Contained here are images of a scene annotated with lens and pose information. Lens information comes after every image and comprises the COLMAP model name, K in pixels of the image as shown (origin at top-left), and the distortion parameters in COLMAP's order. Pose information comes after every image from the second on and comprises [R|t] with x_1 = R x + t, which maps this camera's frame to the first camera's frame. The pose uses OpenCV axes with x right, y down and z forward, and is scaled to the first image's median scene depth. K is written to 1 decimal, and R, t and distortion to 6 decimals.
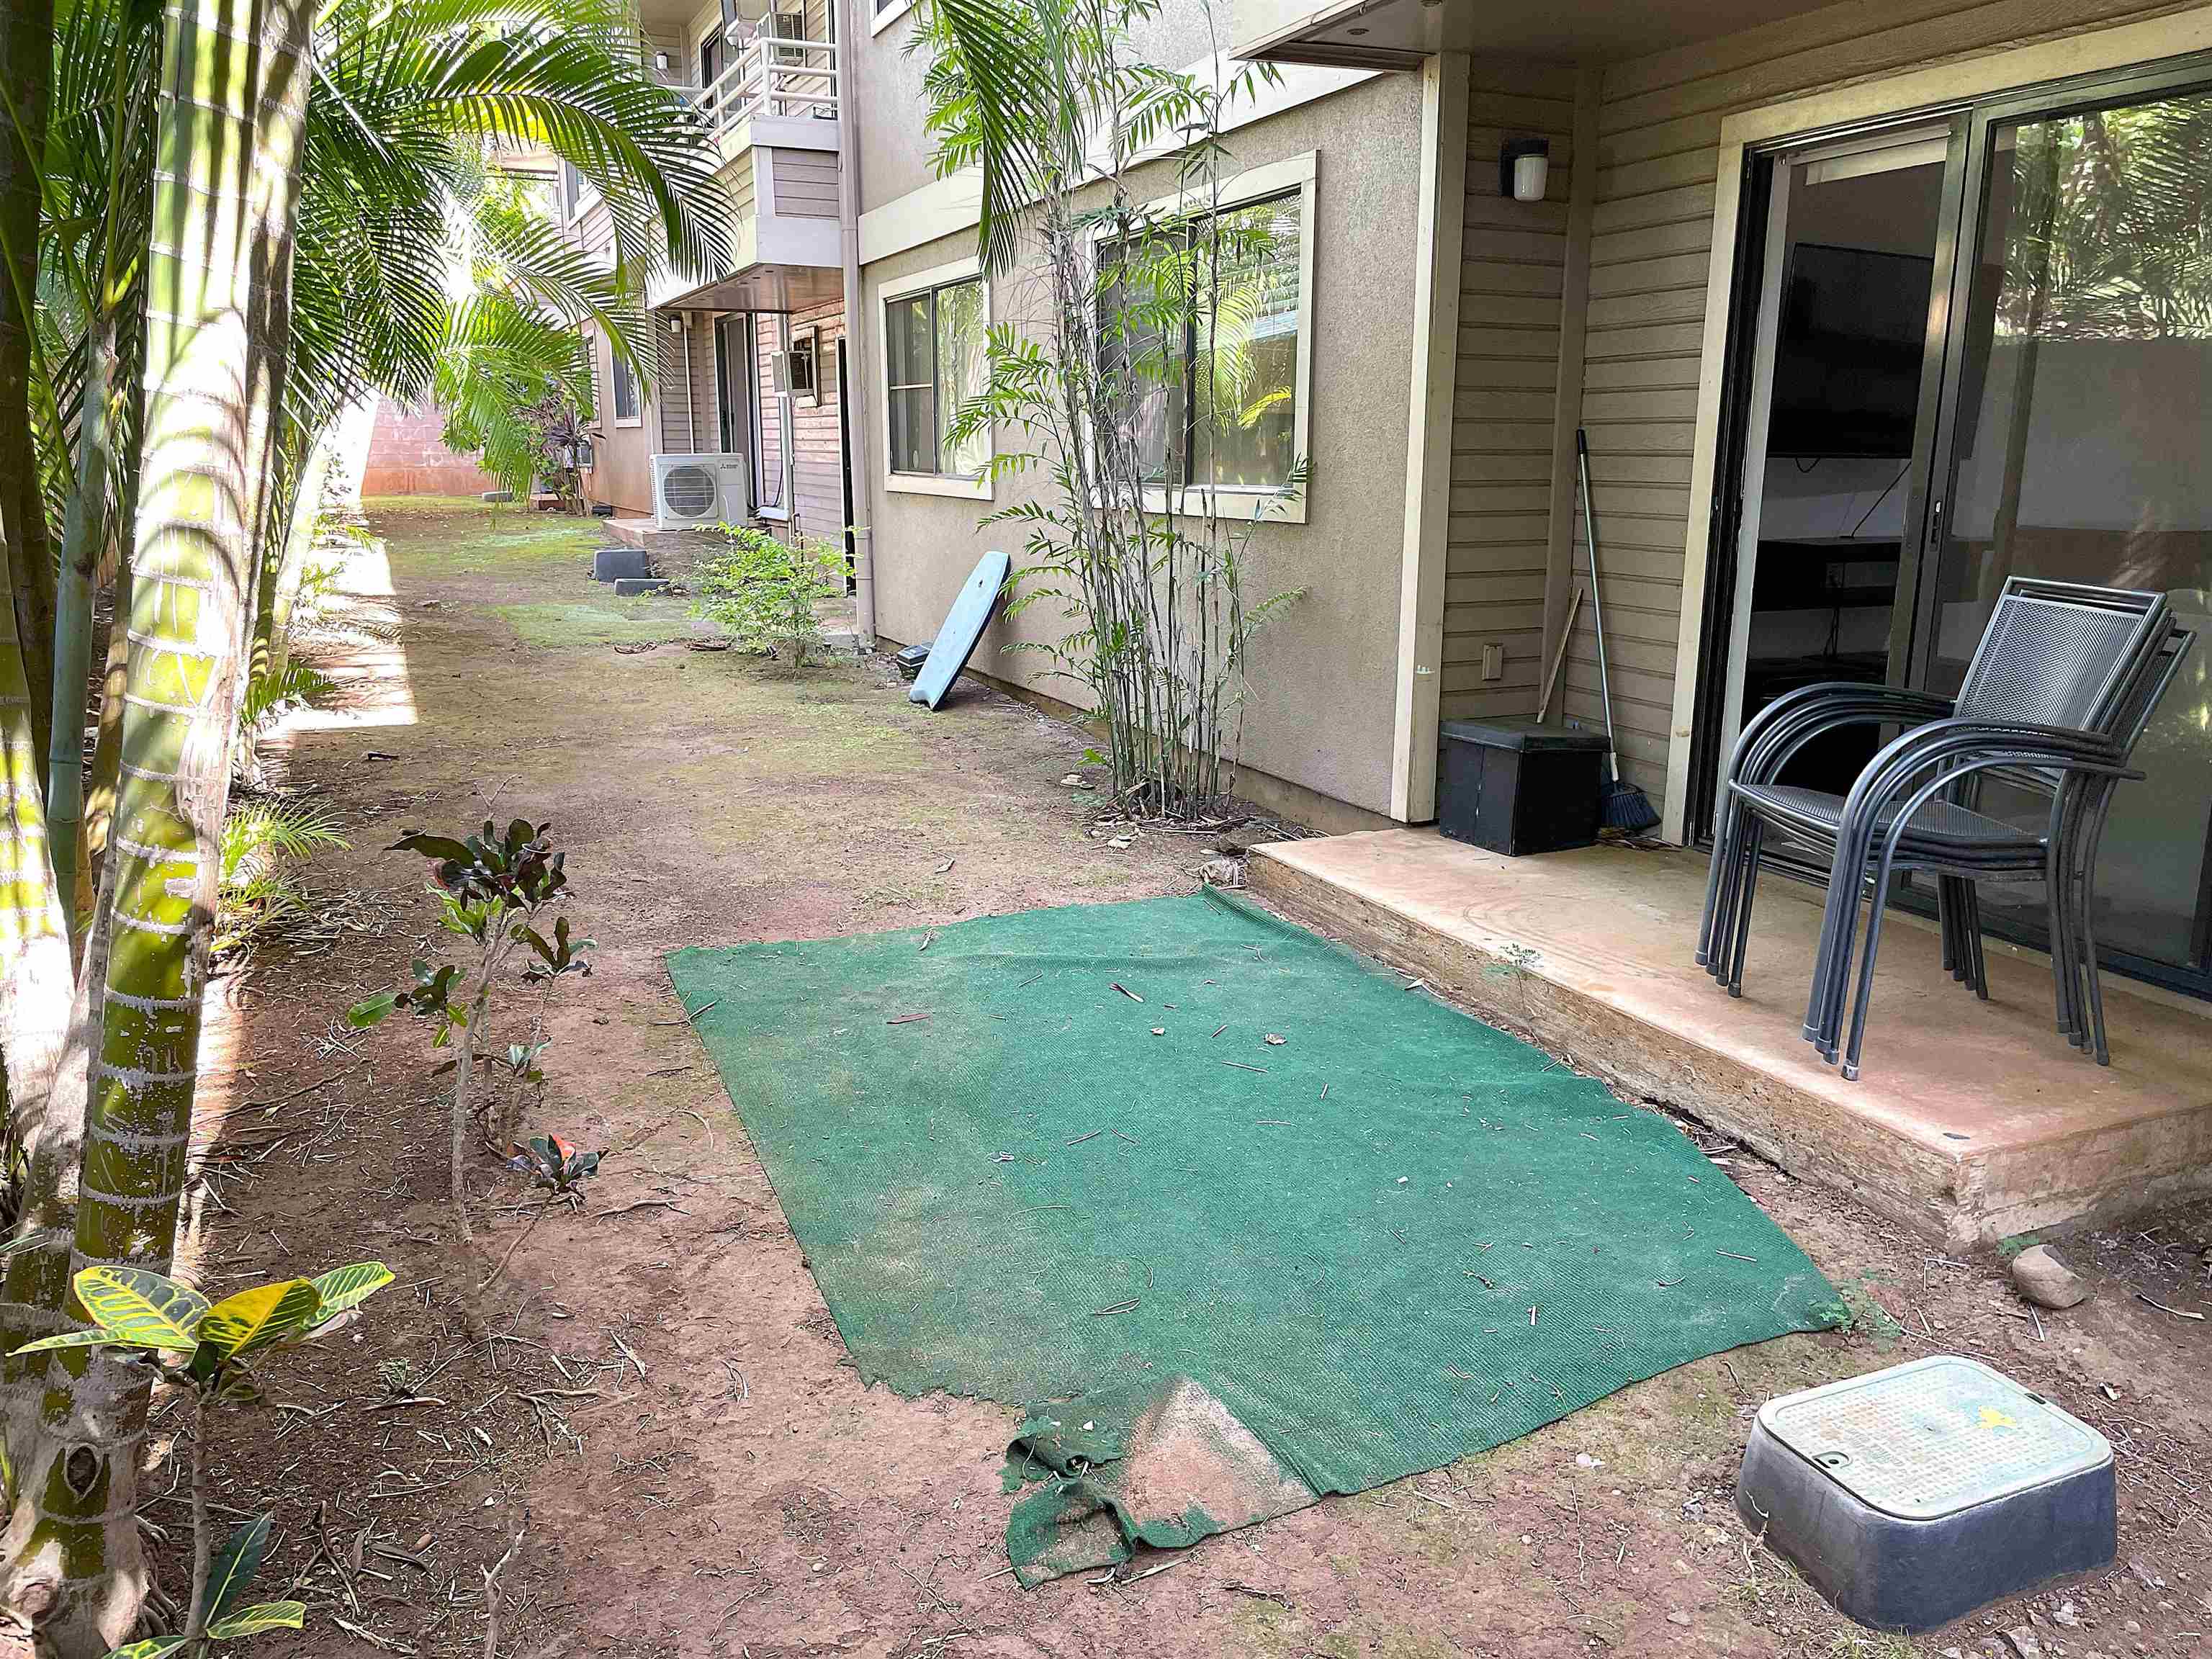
lens RADIAL K [[1671.1, 0, 1107.8], [0, 1671.1, 828.8], [0, 0, 1]] dist [0.071276, -0.089445]
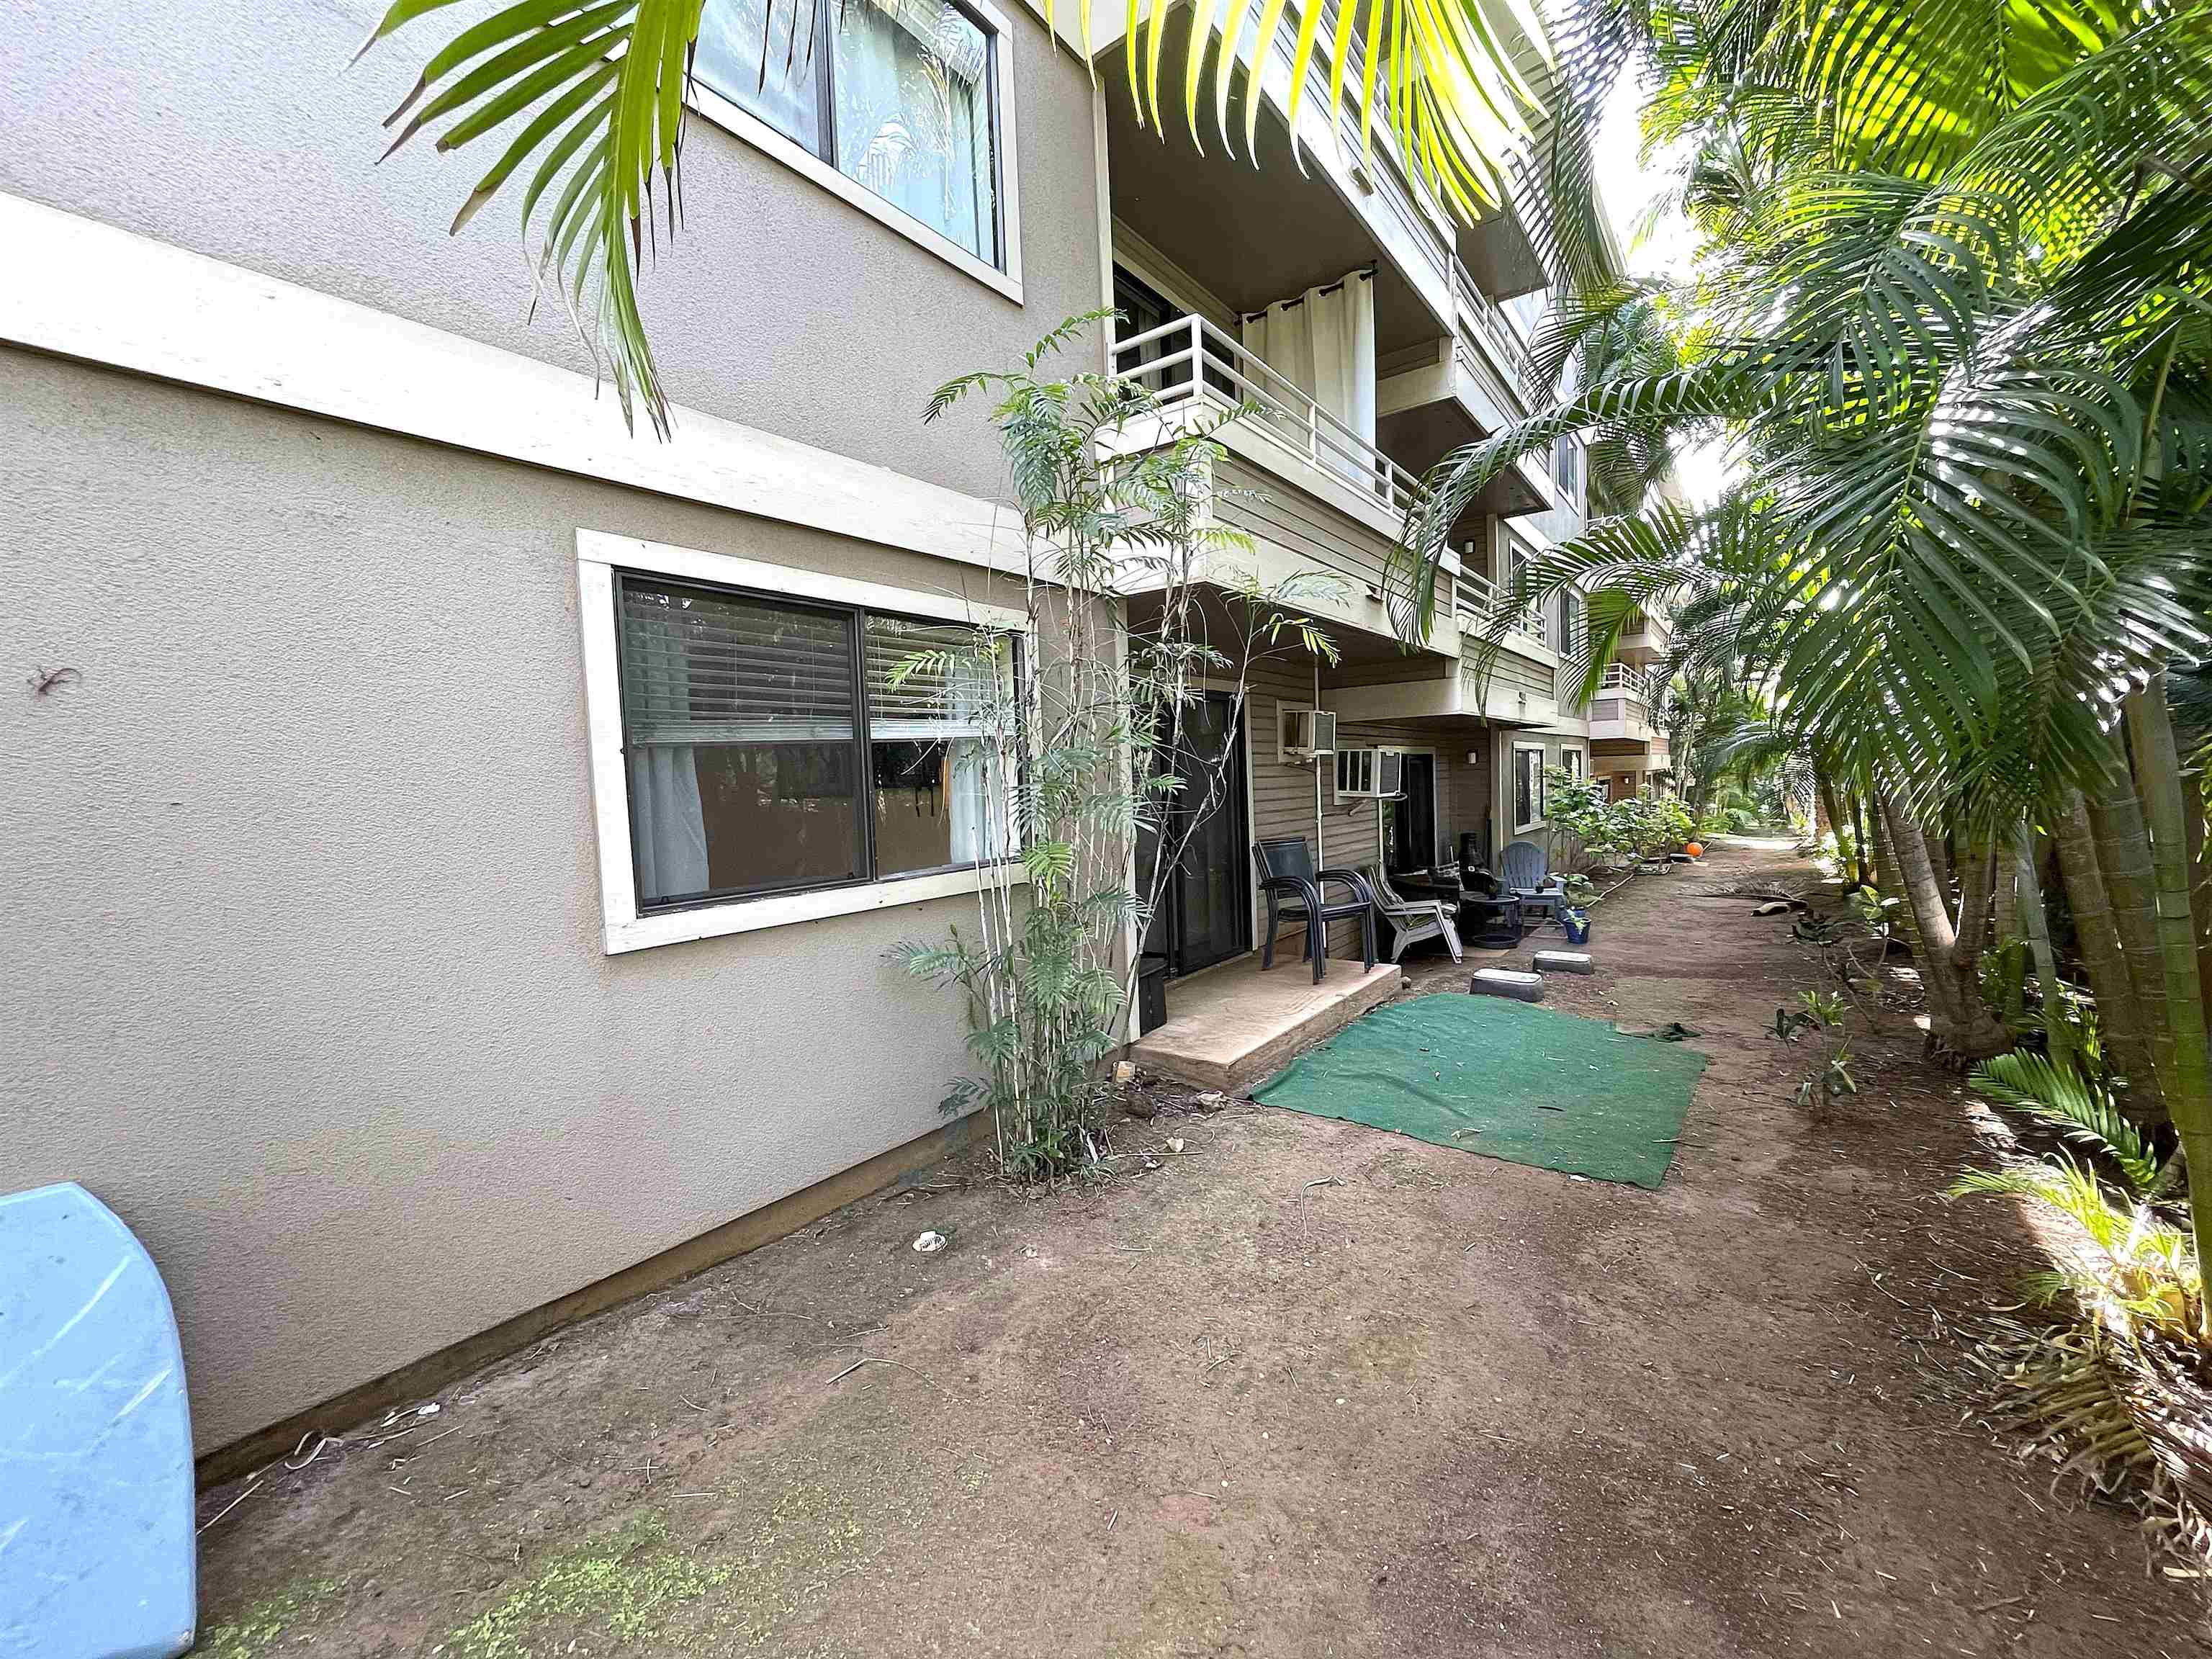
lens RADIAL K [[897.4, 0, 1111.8], [0, 897.4, 828.8], [0, 0, 1]] dist [-0.000453, -0.001141]
pose [[-0.497997, -0.026689, 0.866768, -0.821655], [0.223218, 0.961900, 0.157867, -0.503494], [-0.837957, 0.272096, -0.473066, 2.030794]]
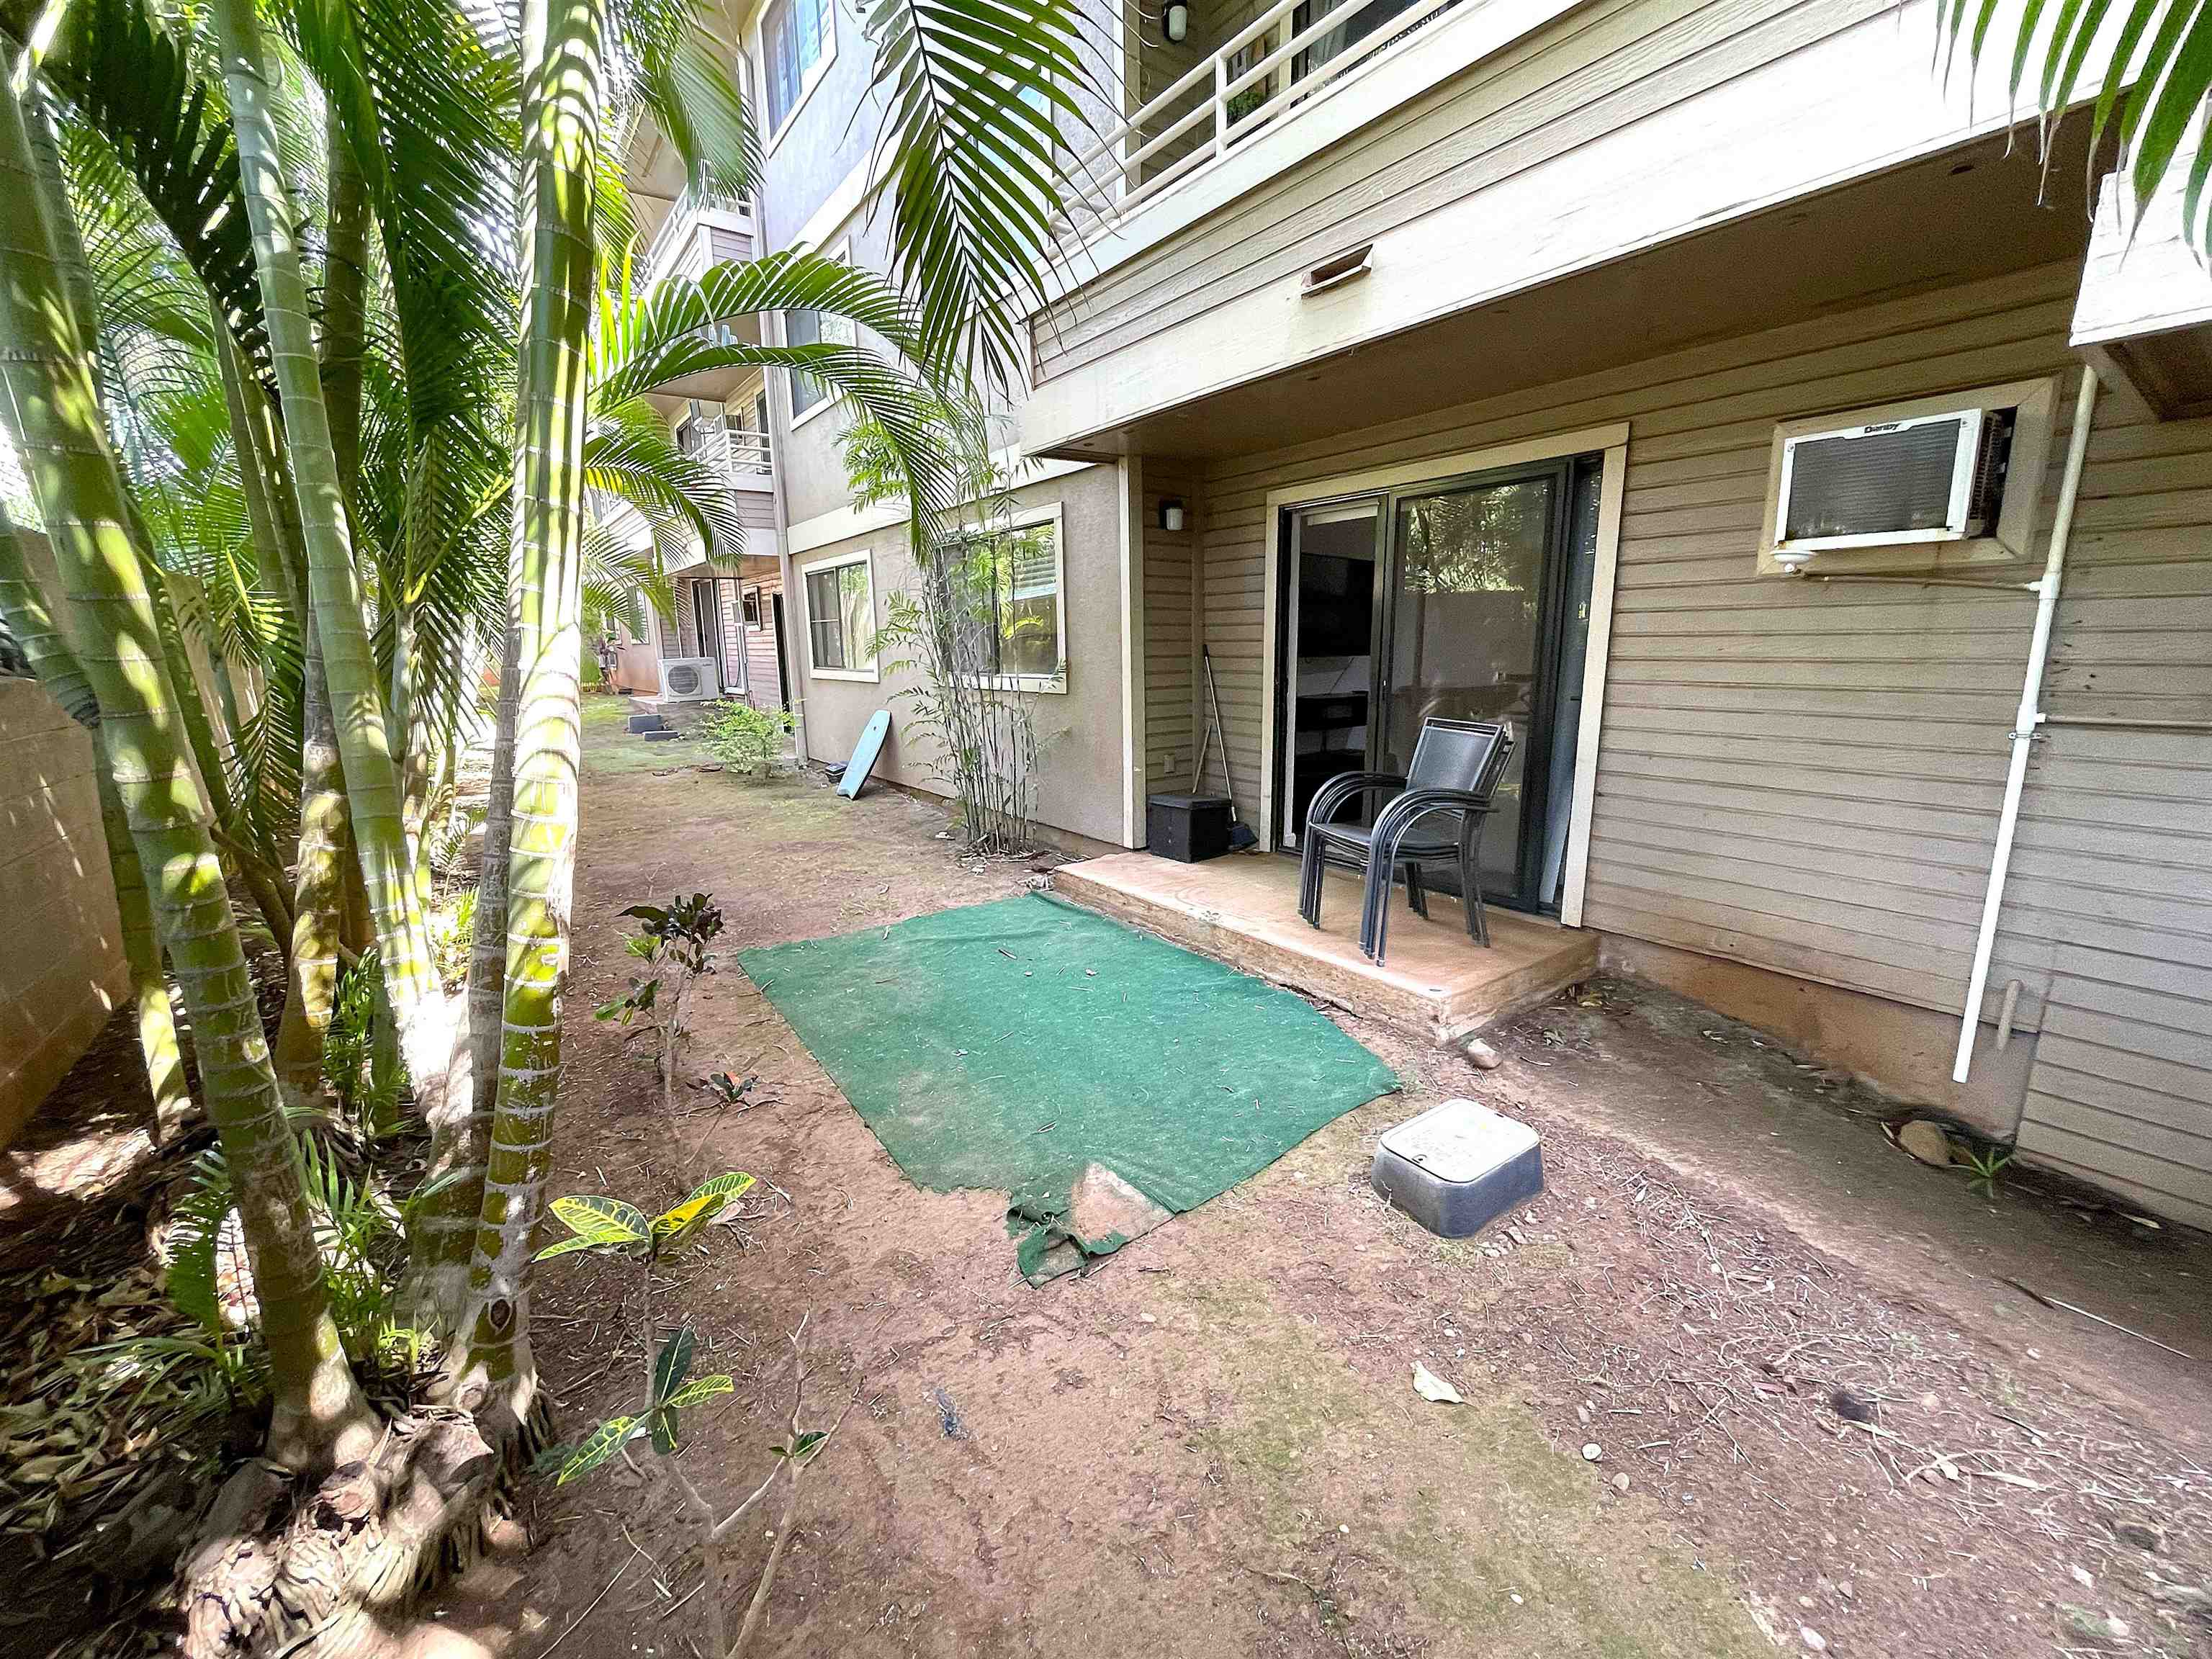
lens RADIAL K [[897.4, 0, 1108.4], [0, 897.4, 830.0], [0, 0, 1]] dist [-0.000453, -0.001141]
pose [[0.976485, -0.061884, 0.206515, -0.087636], [0.065591, 0.997784, -0.011145, -0.023471], [-0.205367, 0.024429, 0.978380, 0.001788]]
